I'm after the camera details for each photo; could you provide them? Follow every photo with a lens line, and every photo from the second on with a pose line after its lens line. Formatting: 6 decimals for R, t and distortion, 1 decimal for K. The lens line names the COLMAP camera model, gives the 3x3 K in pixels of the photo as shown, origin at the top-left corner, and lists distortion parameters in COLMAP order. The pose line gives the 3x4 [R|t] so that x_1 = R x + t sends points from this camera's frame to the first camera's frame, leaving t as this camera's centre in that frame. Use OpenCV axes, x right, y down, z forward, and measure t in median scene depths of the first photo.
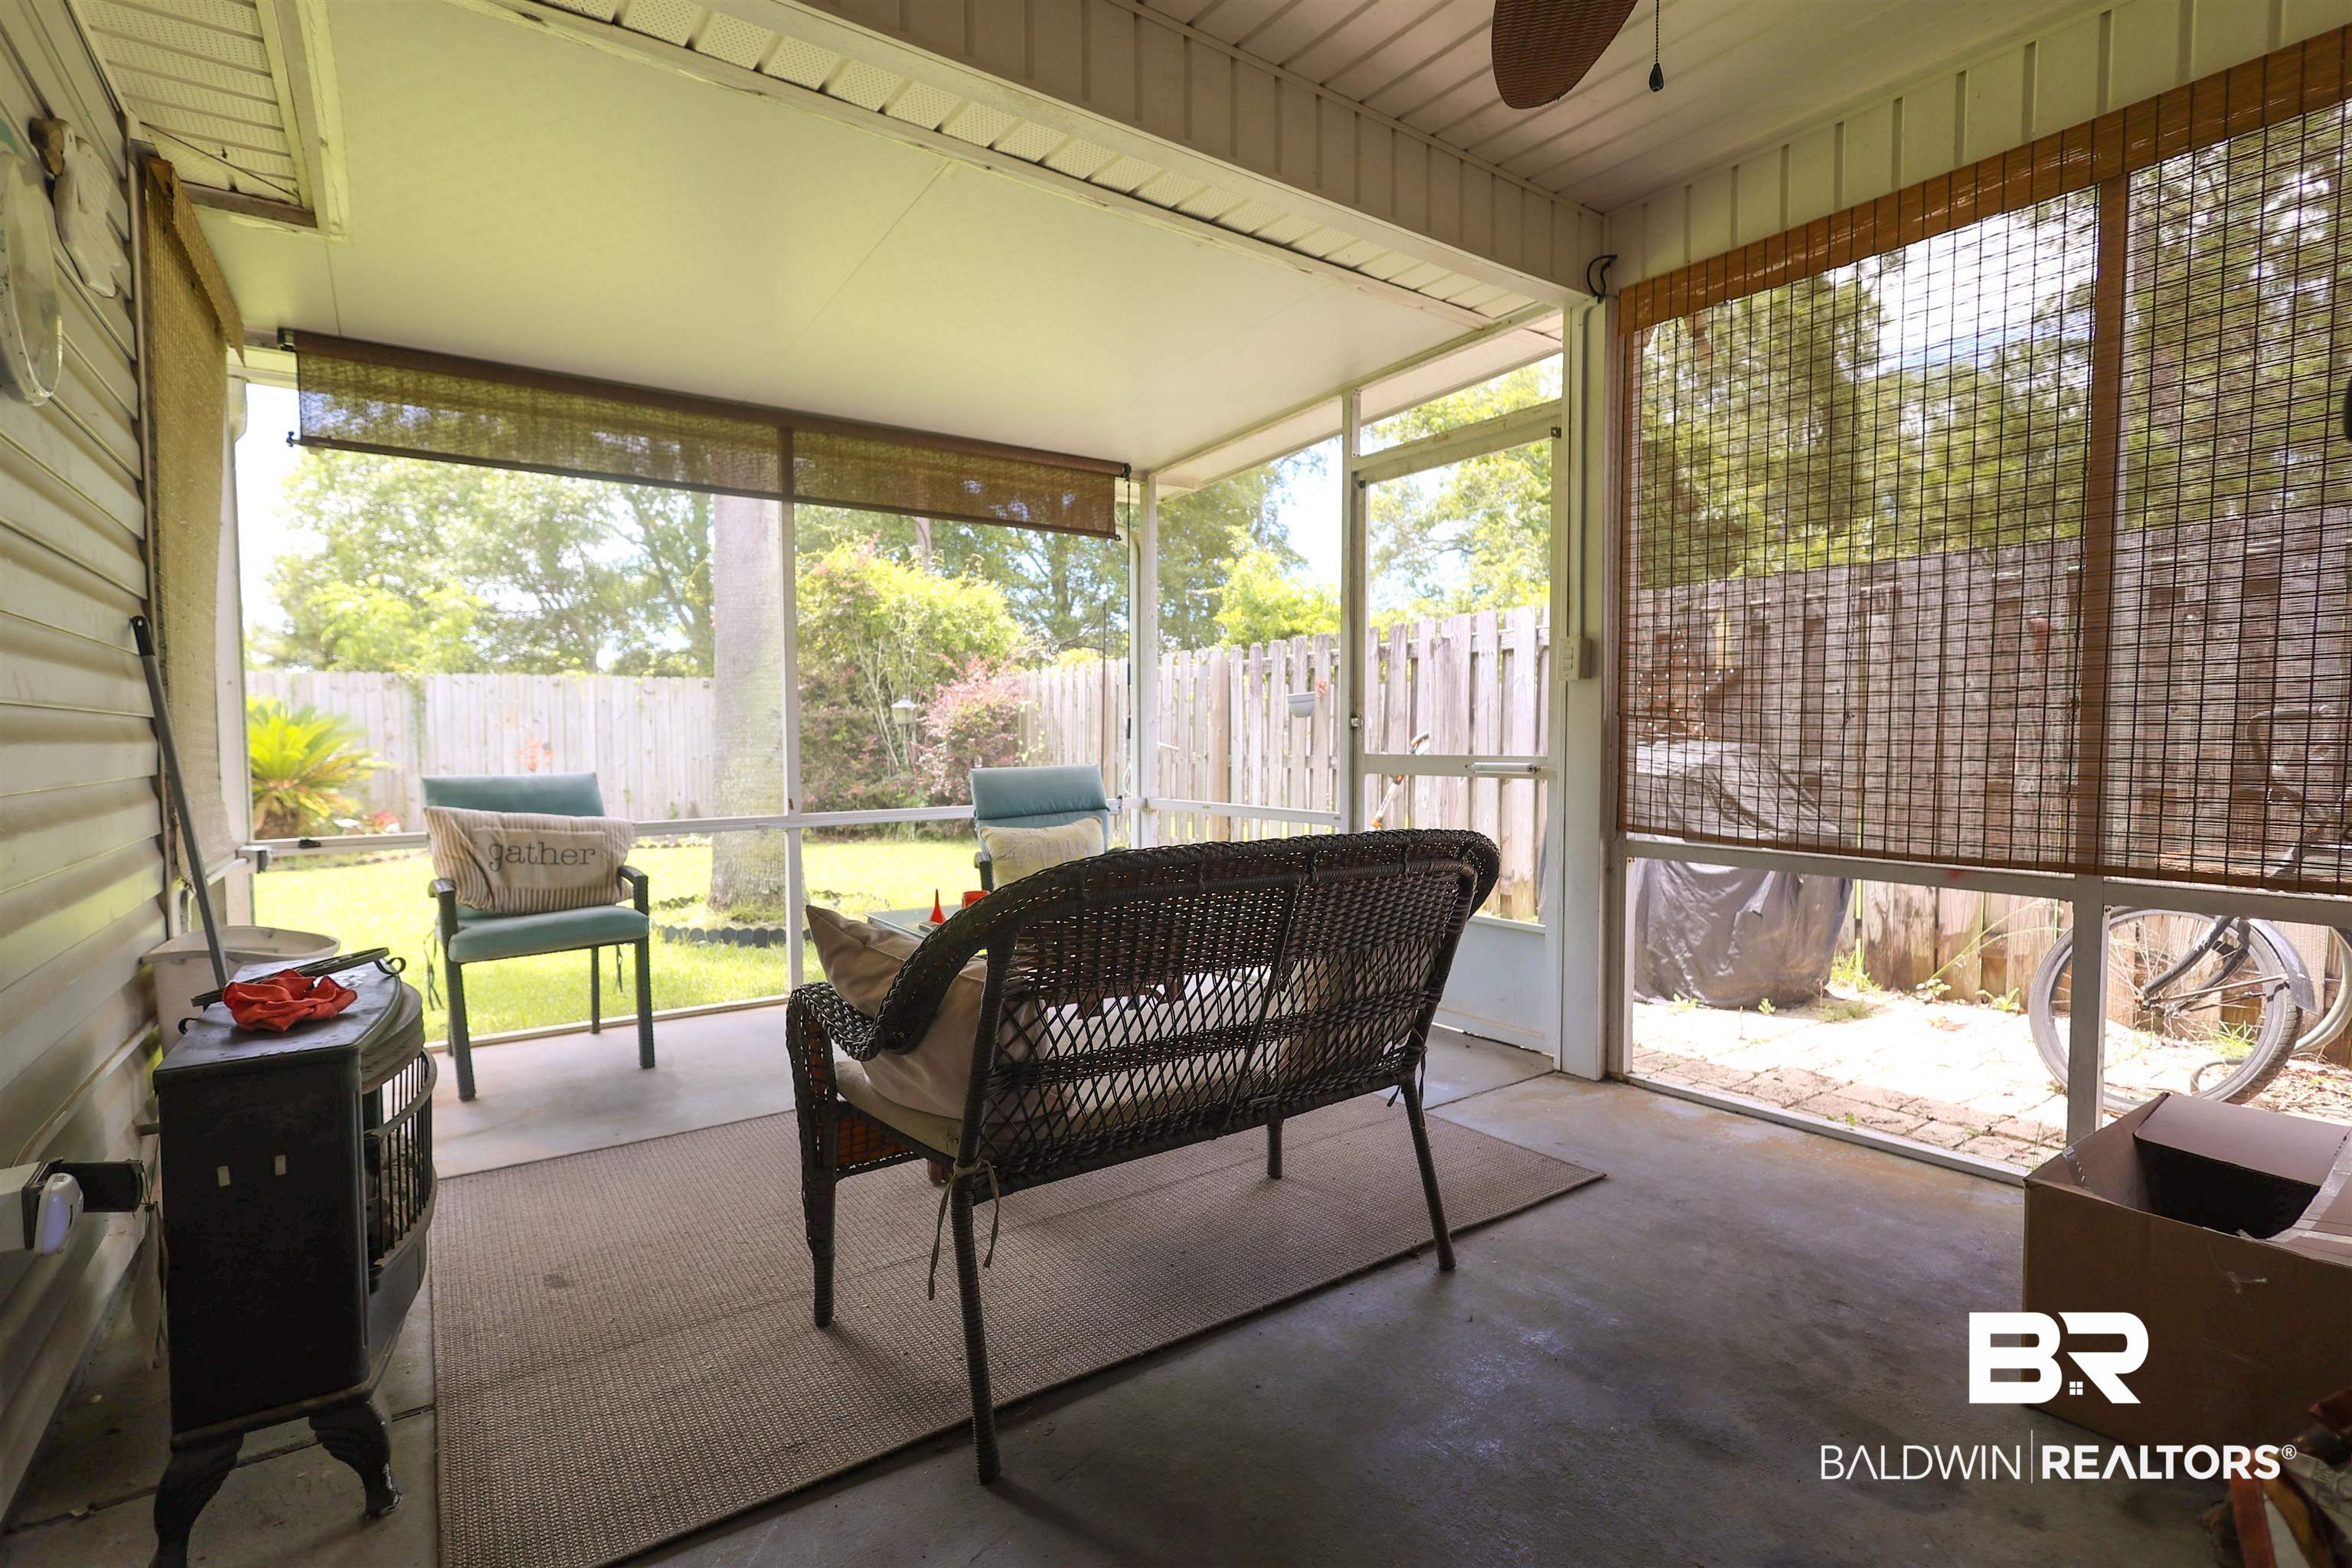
lens RADIAL K [[1066.9, 0, 1176.0], [0, 1066.9, 784.0], [0, 0, 1]] dist [-0.001101, 0.000135]
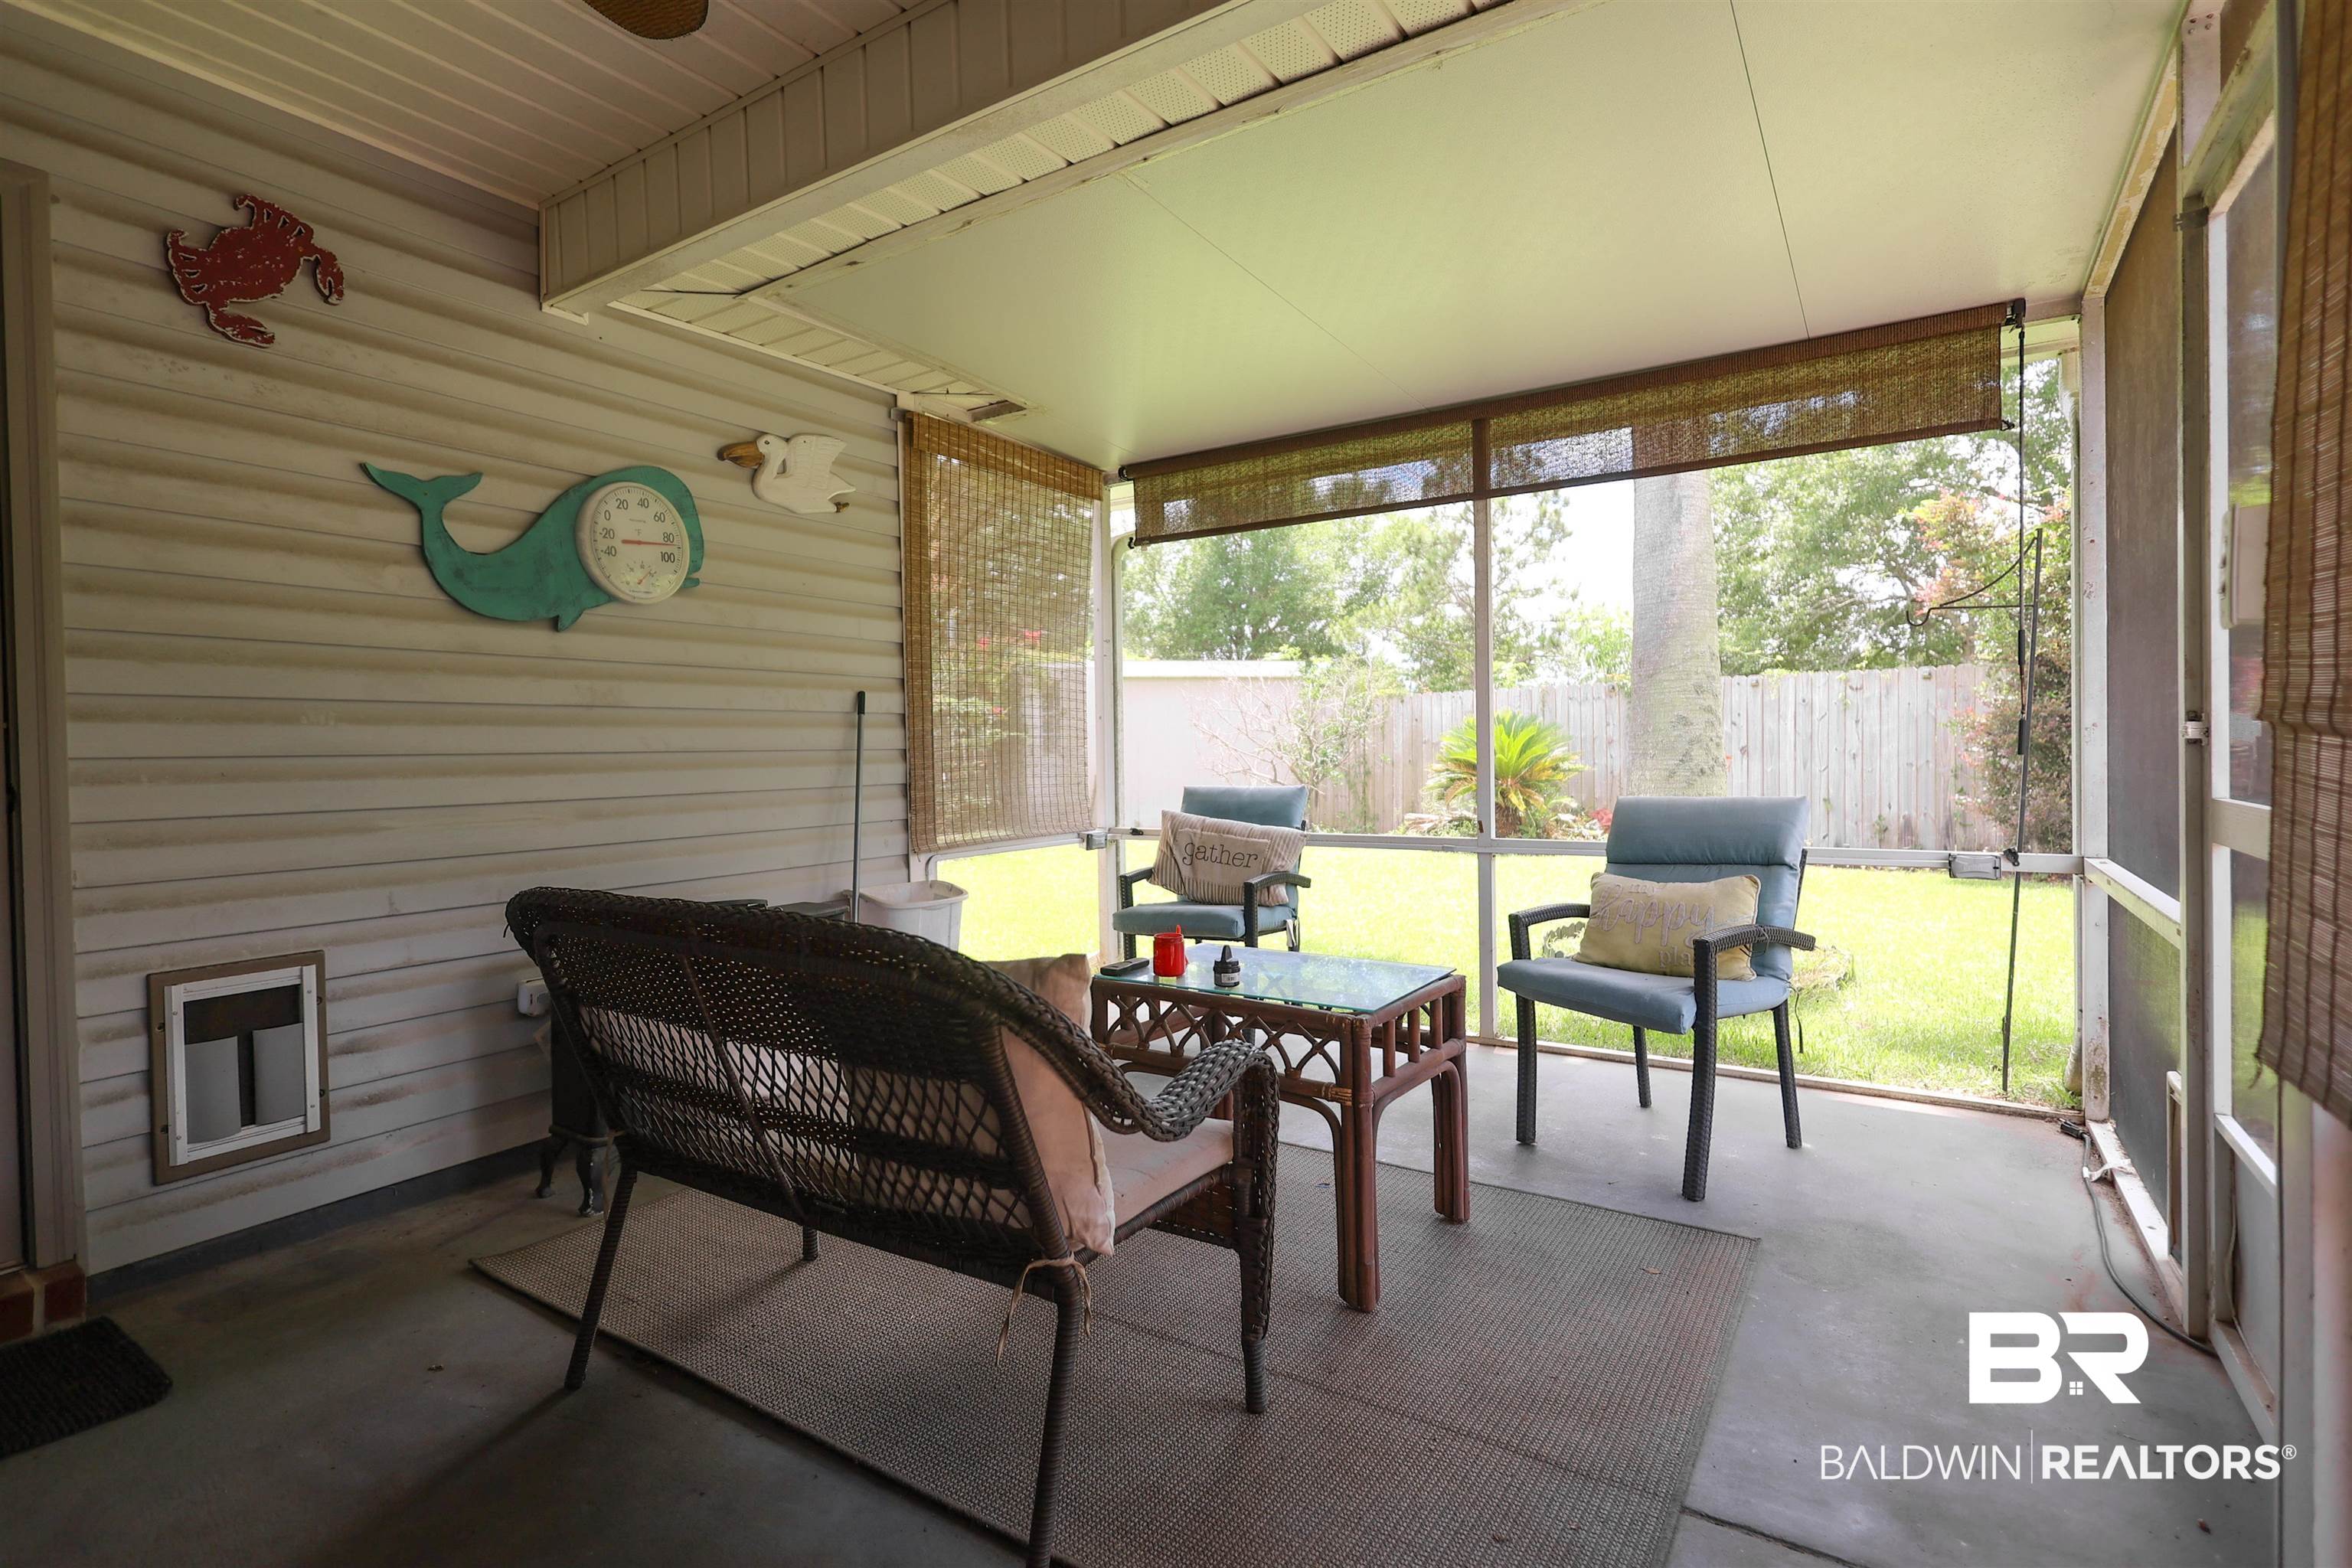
lens RADIAL K [[1123.1, 0, 1177.8], [0, 1123.1, 767.6], [0, 0, 1]] dist [0.003021, 0.001787]
pose [[0.370642, 0.017453, -0.928612, 0.447478], [-0.028998, 0.999553, 0.007212, -0.031753], [0.928323, 0.024255, 0.370982, 0.402613]]
